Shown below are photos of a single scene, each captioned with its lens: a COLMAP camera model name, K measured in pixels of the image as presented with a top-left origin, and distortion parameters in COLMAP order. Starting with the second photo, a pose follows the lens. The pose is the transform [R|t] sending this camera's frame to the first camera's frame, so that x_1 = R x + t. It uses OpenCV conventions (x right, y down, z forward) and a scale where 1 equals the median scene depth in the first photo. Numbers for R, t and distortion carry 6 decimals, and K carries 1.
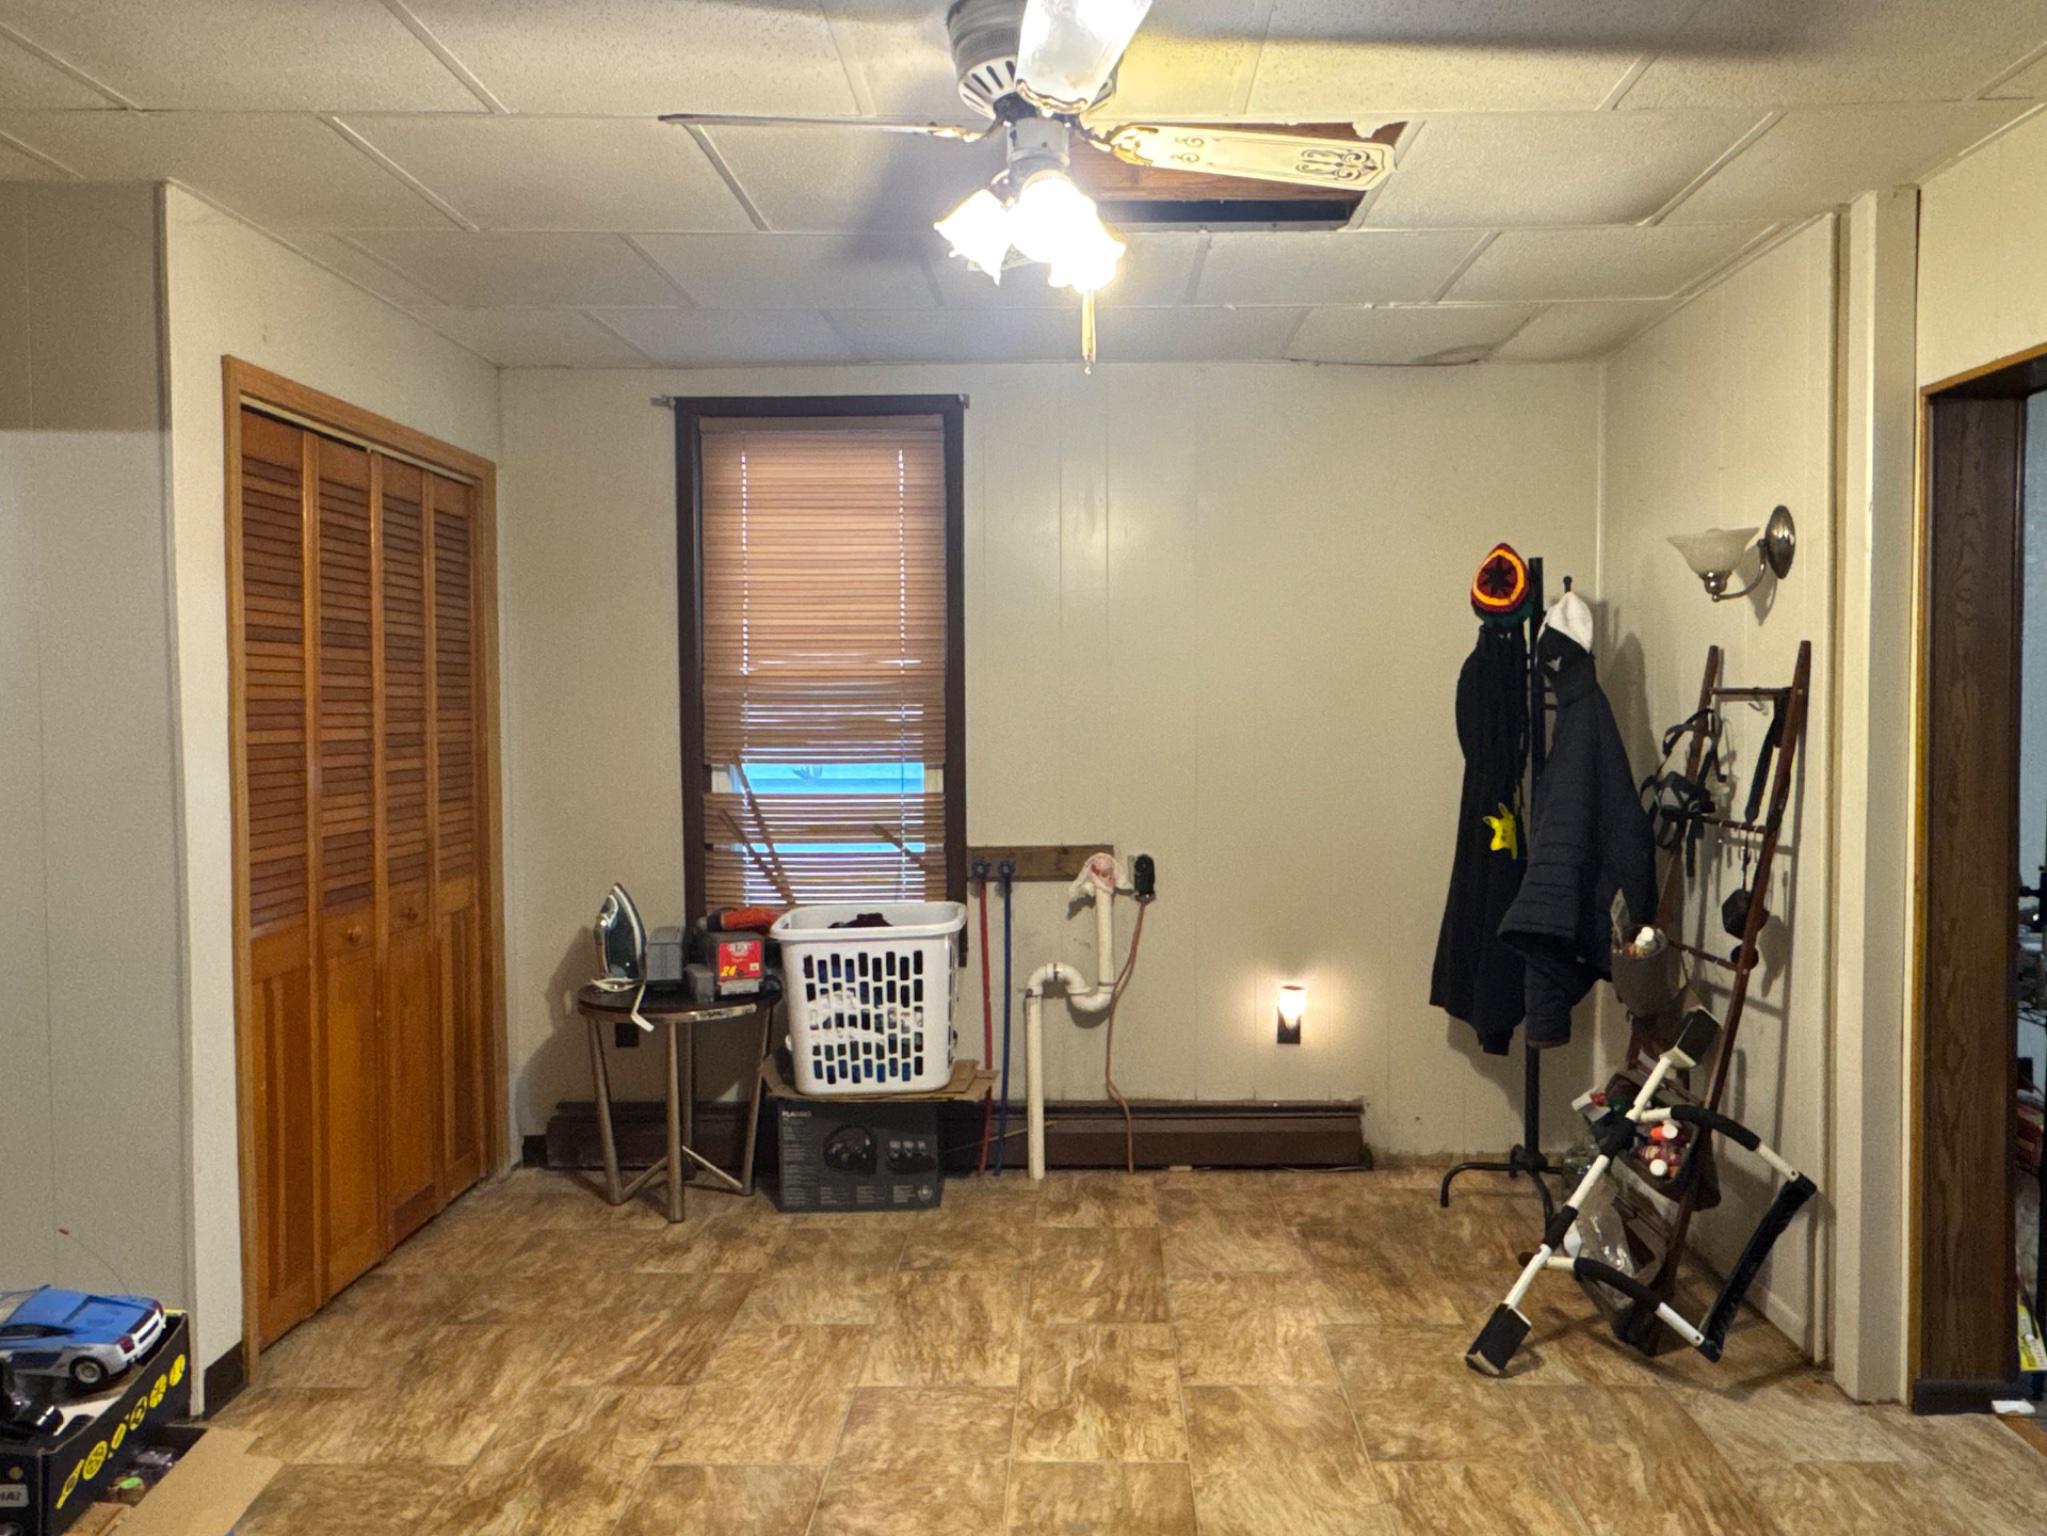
lens RADIAL K [[1437.5, 0, 1023.4], [0, 1437.5, 755.0], [0, 0, 1]] dist [-0.006251, -0.002565]
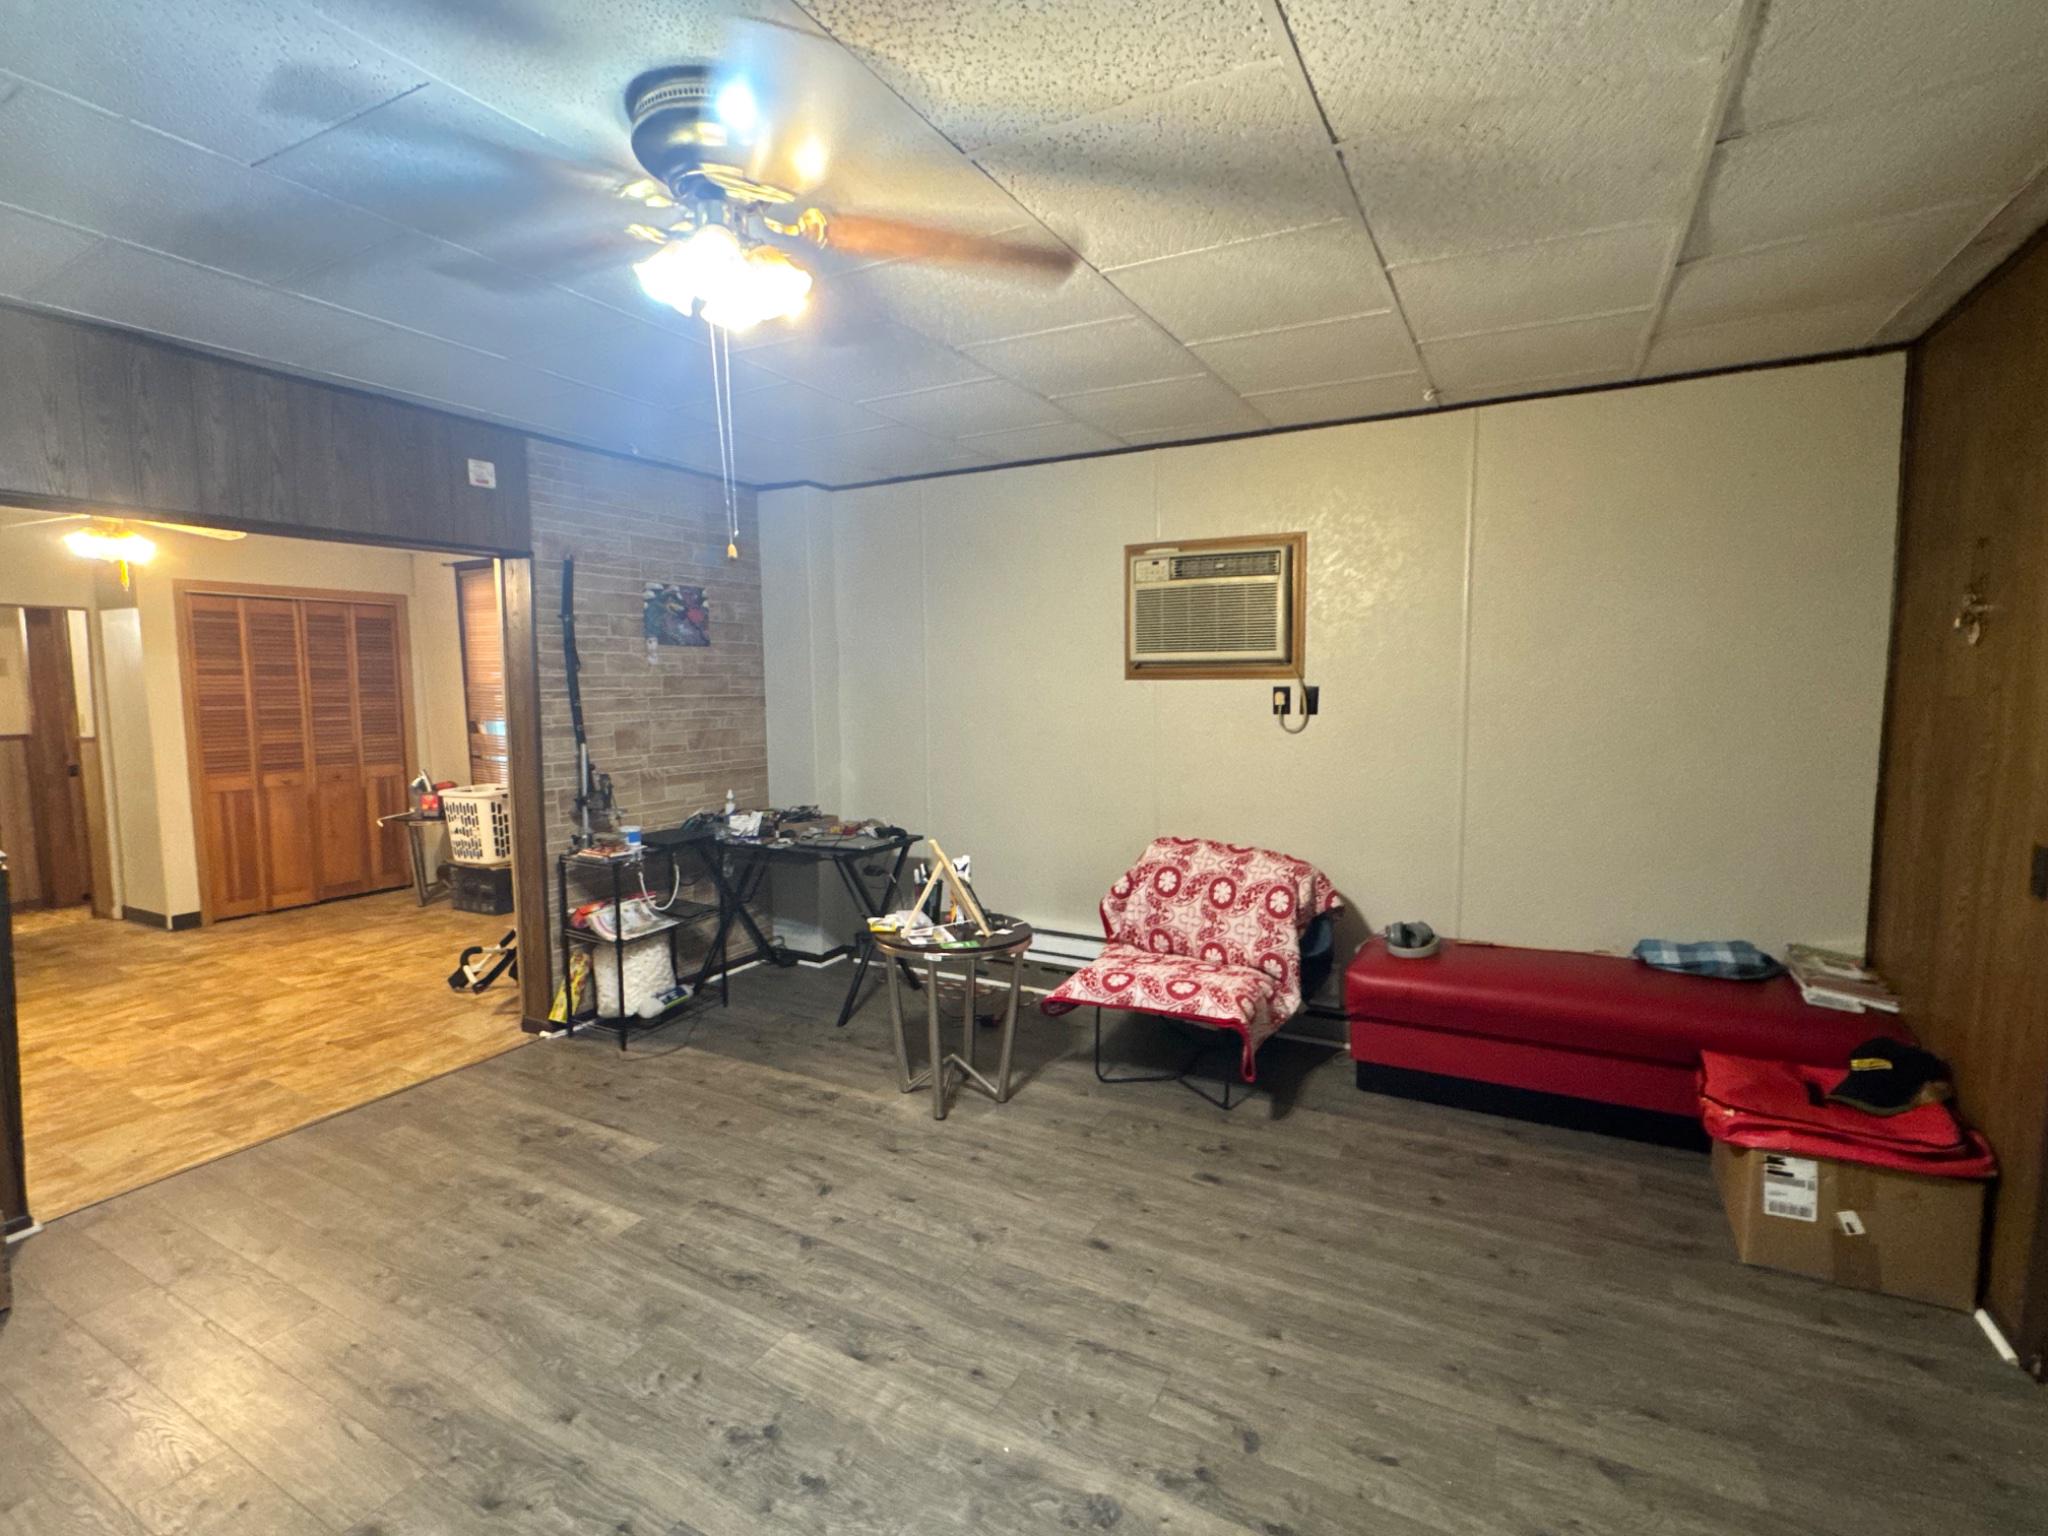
lens RADIAL K [[950.8, 0, 1027.1], [0, 950.8, 775.2], [0, 0, 1]] dist [0.002313, 0.000220]
pose [[0.875514, 0.046673, -0.480933, 1.441485], [-0.016566, 0.997638, 0.066659, -0.025902], [0.482908, -0.050394, 0.874220, 0.091057]]
